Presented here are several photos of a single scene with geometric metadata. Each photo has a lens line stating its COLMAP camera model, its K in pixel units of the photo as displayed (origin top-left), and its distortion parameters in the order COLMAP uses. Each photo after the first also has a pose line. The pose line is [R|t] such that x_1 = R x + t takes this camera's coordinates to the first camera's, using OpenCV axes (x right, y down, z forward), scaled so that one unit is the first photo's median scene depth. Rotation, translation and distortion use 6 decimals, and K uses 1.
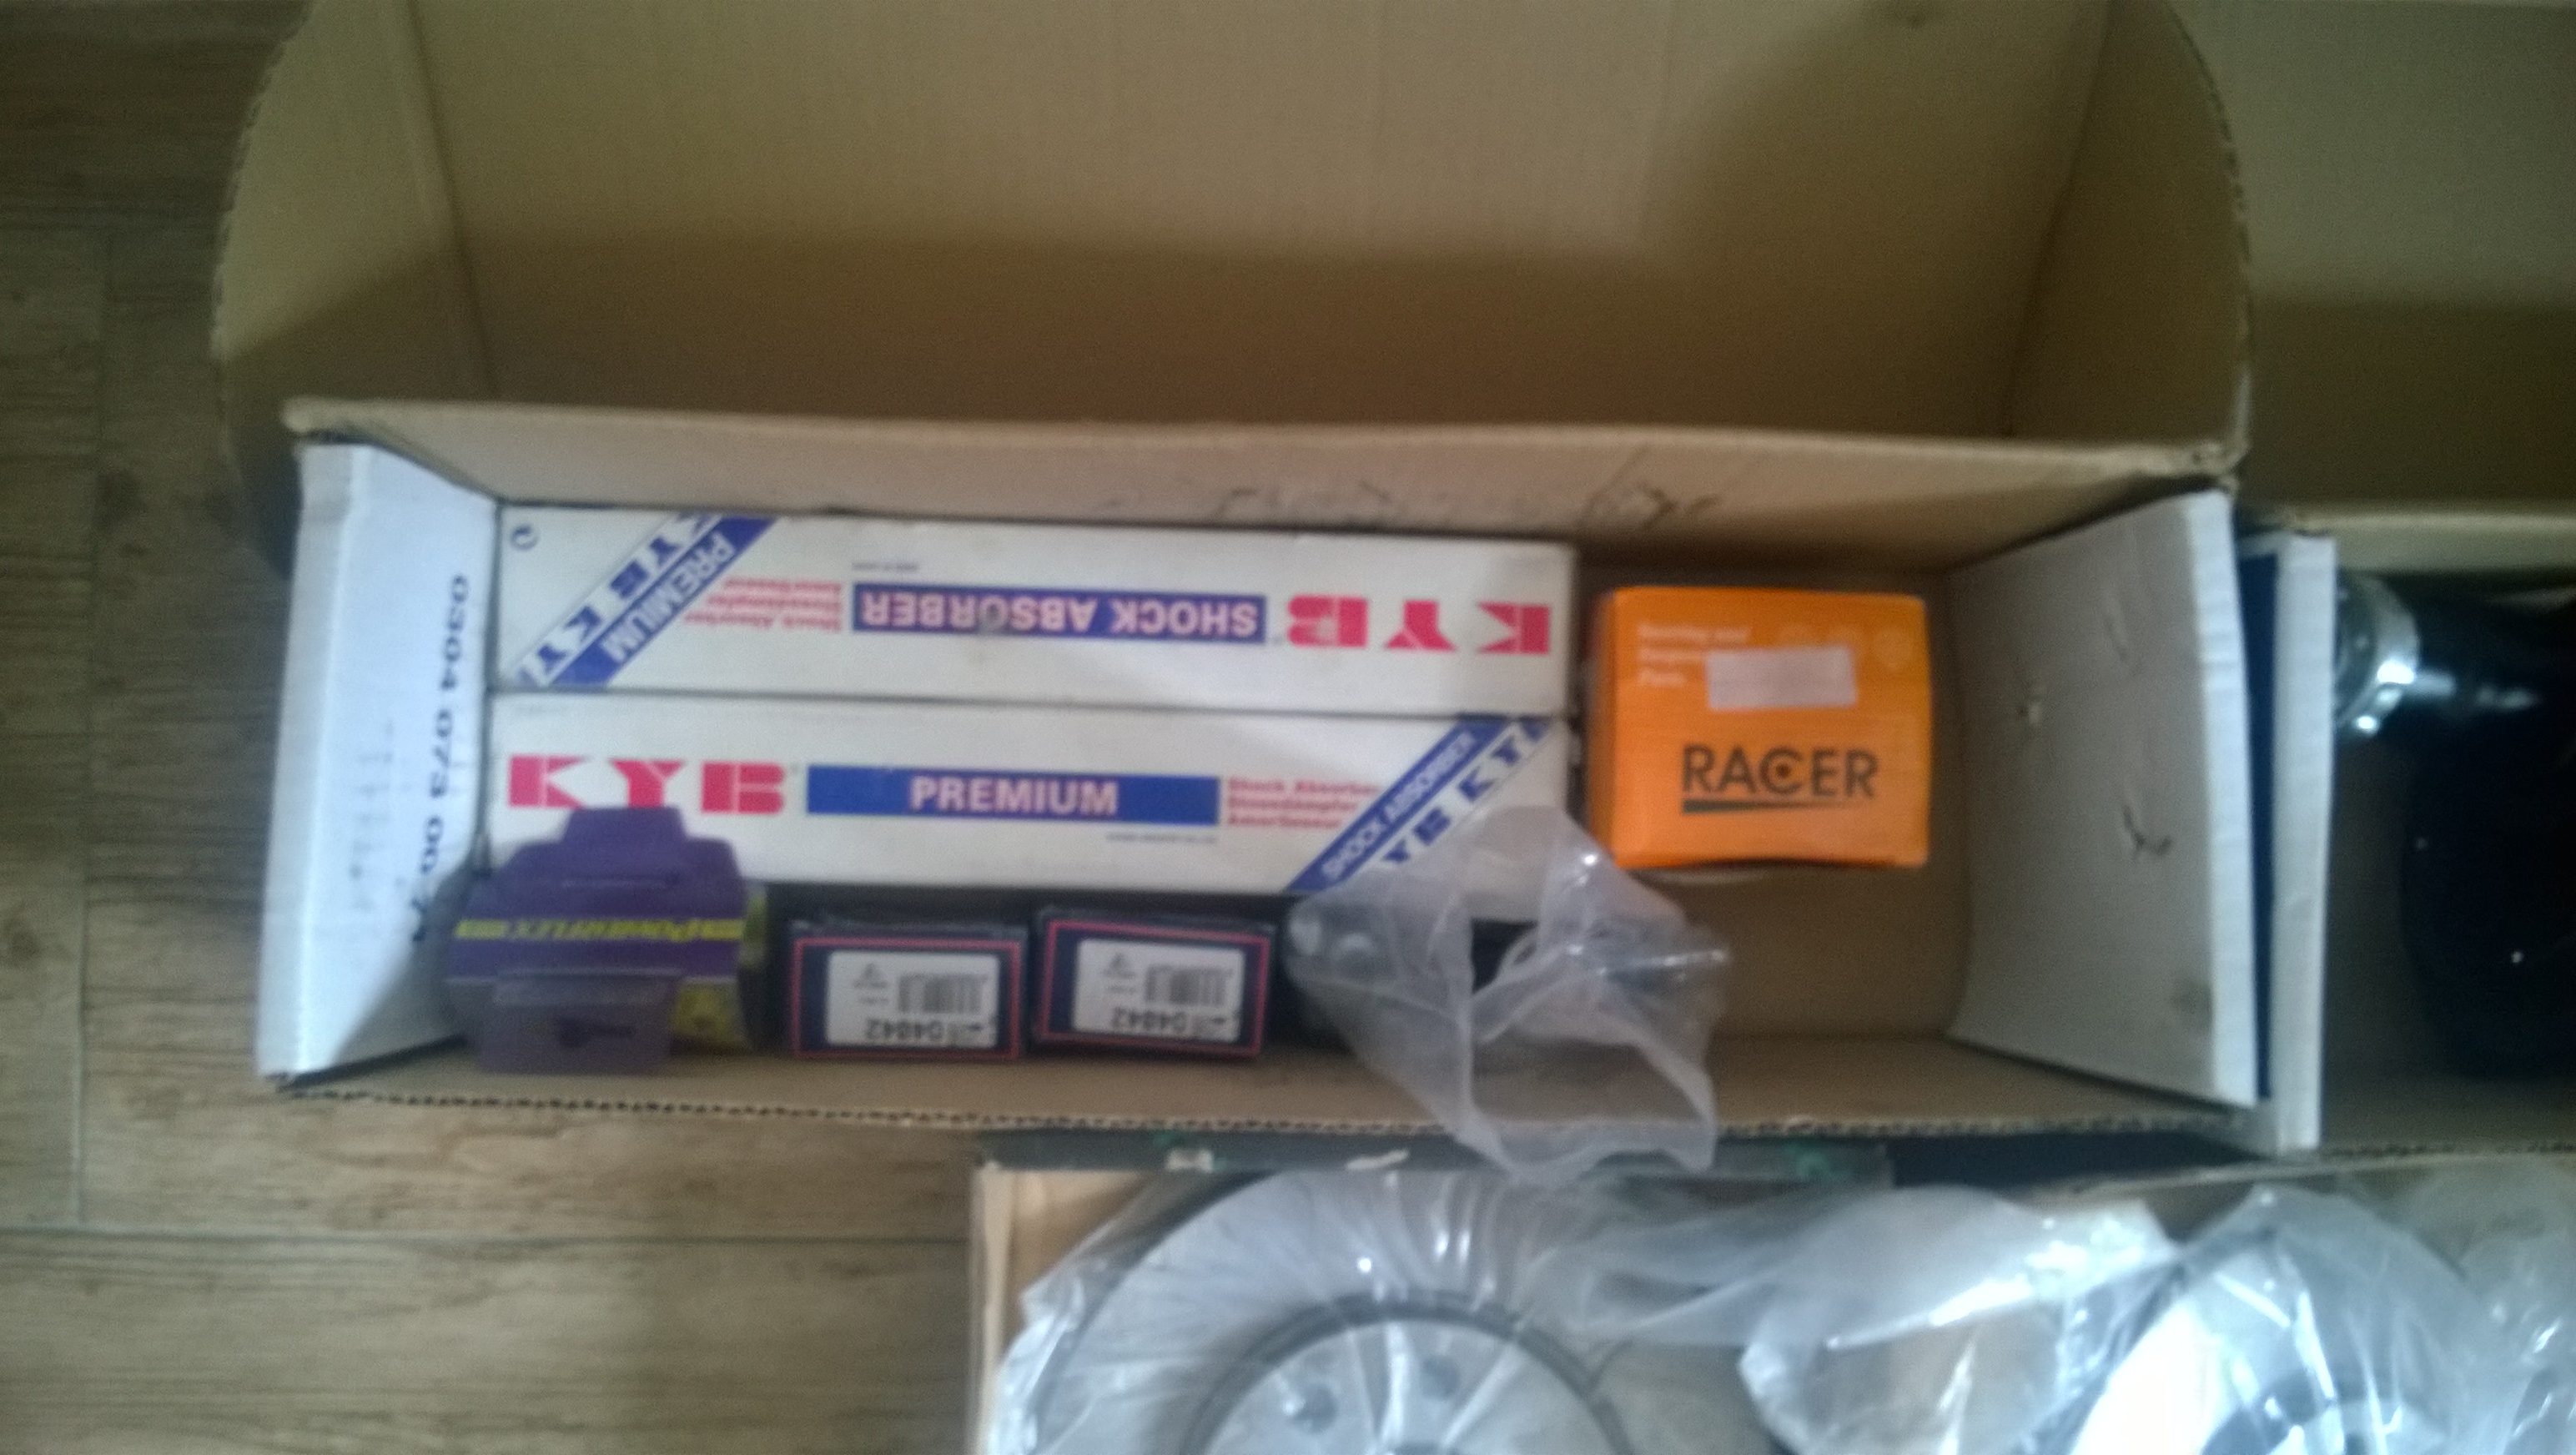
lens RADIAL K [[1978.6, 0, 1278.2], [0, 1978.6, 719.4], [0, 0, 1]] dist [0.090348, -0.235144]
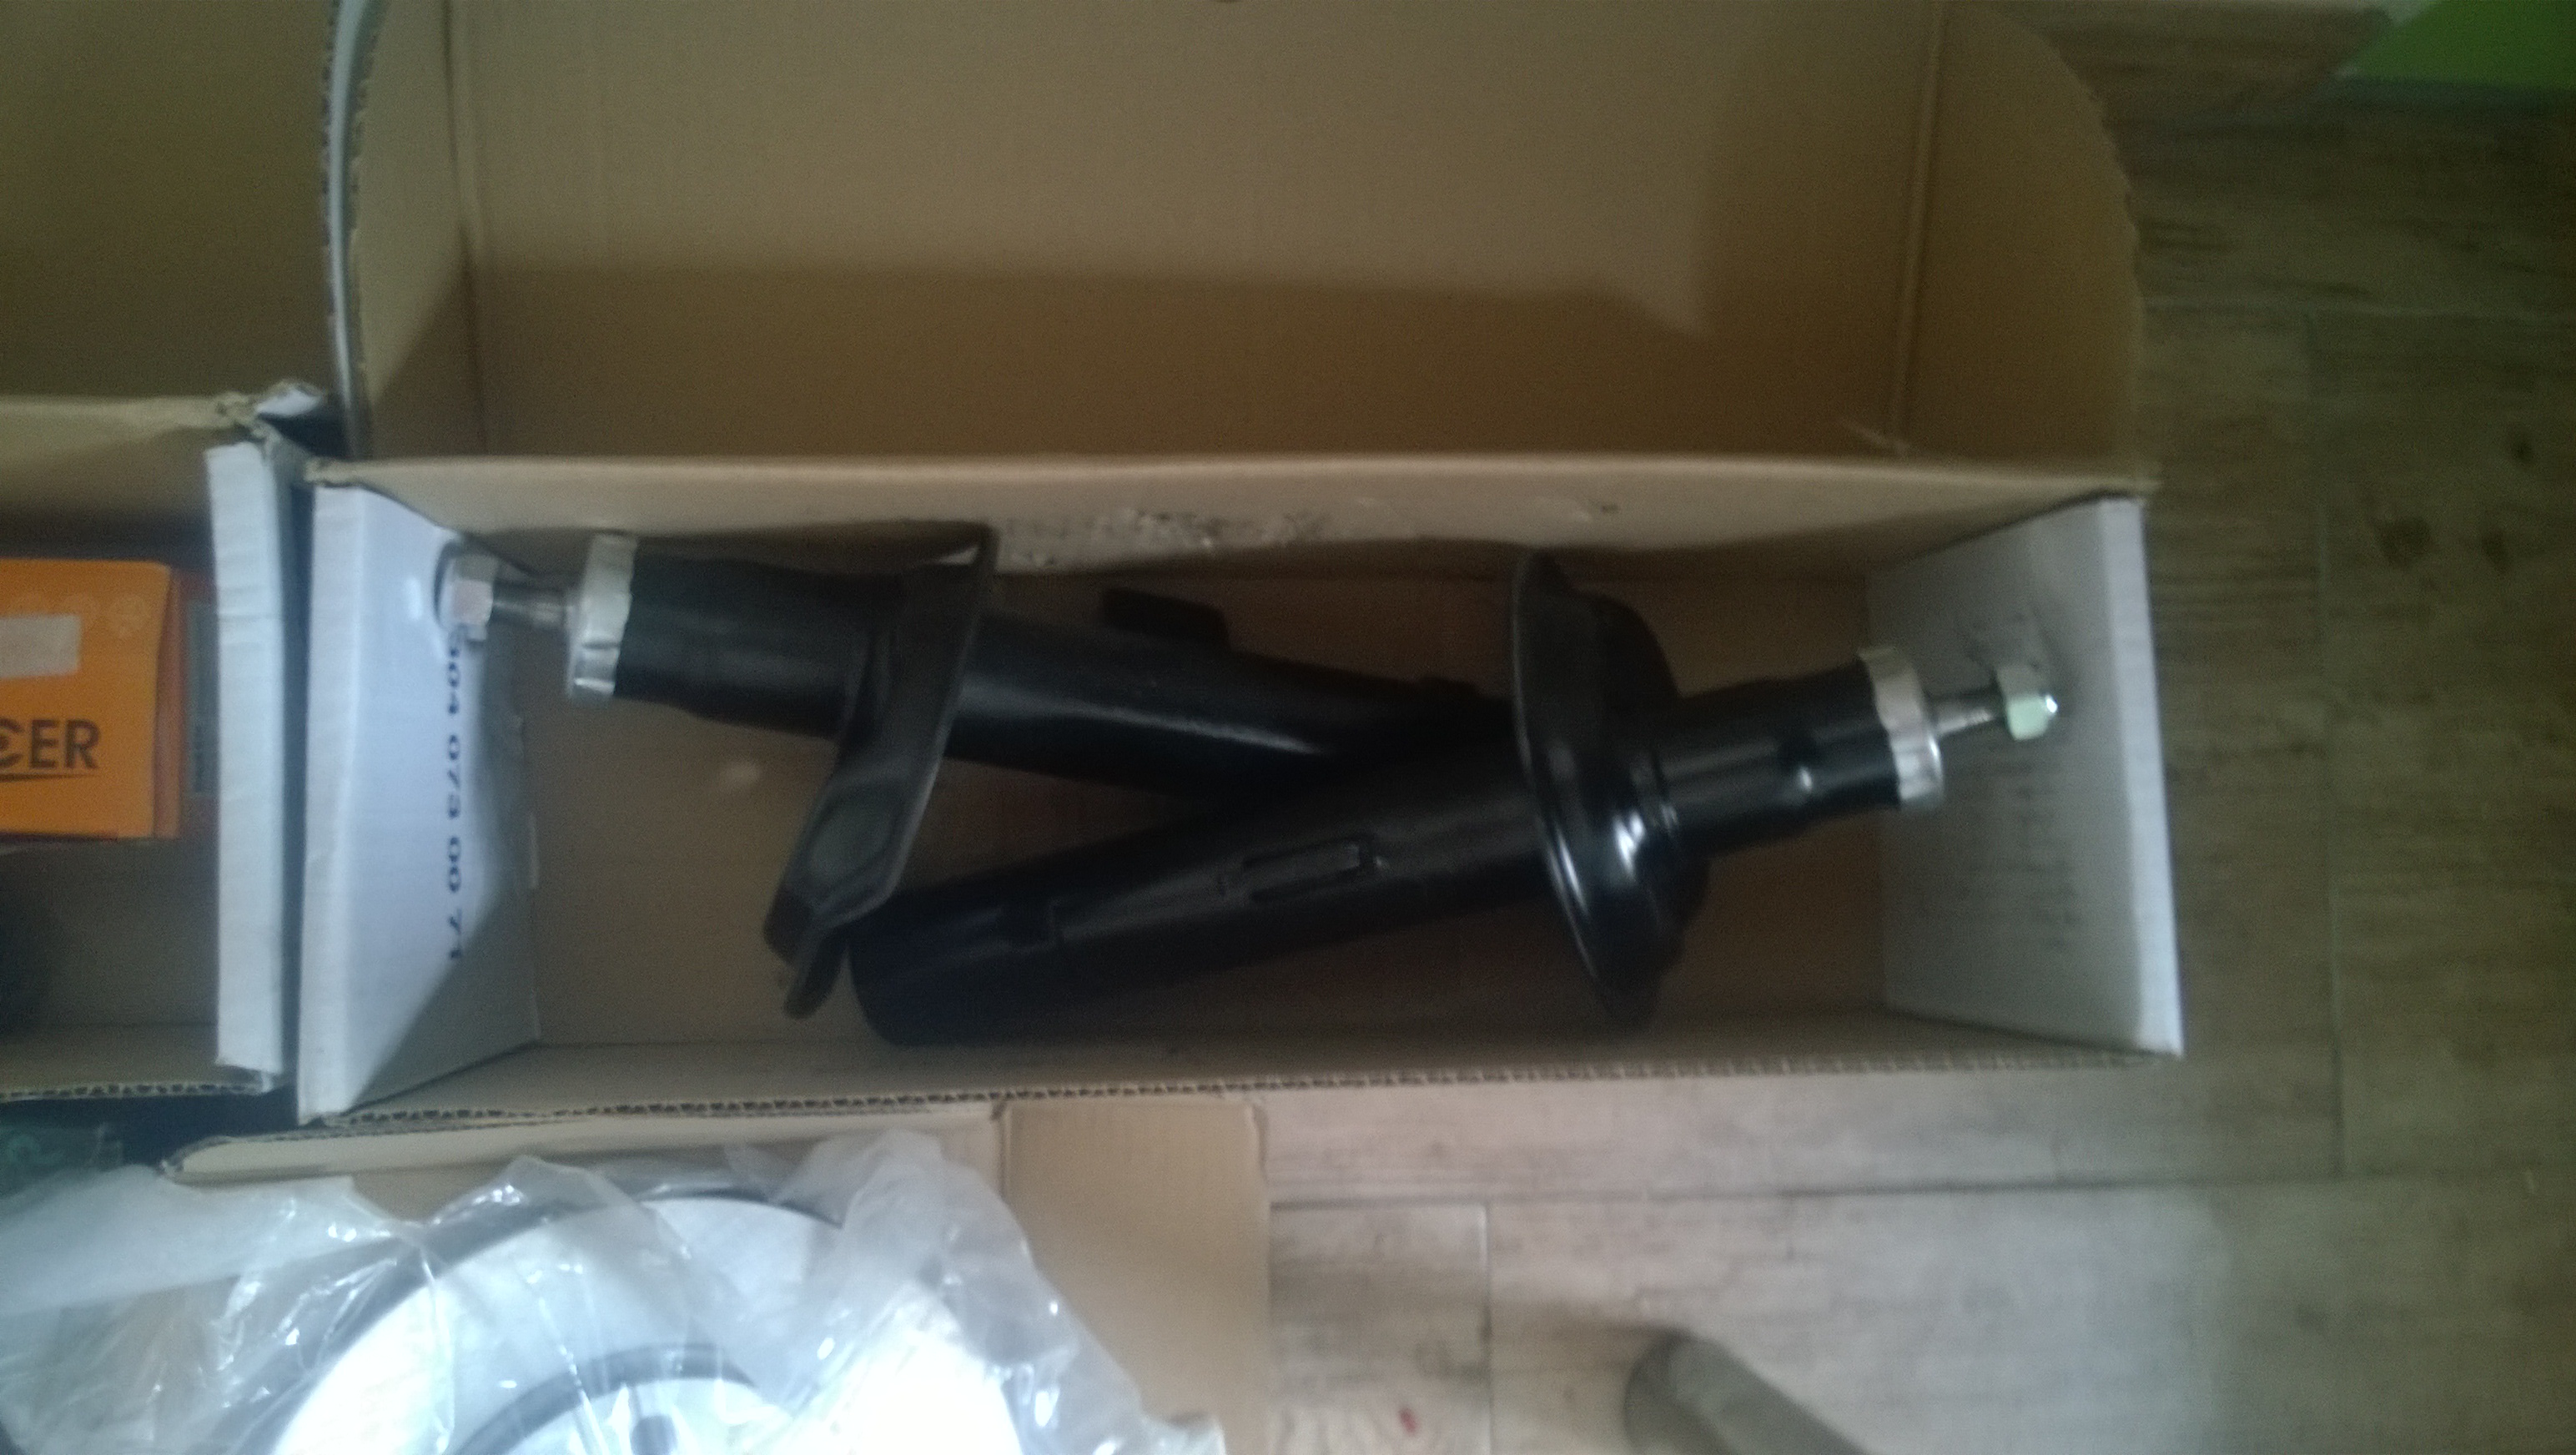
lens RADIAL K [[1963.1, 0, 1279.6], [0, 1963.1, 734.8], [0, 0, 1]] dist [0.059722, -0.166671]
pose [[0.996351, -0.017257, 0.083587, 0.778695], [0.018052, 0.999799, -0.008770, 0.040759], [-0.083419, 0.010247, 0.996462, -0.007458]]
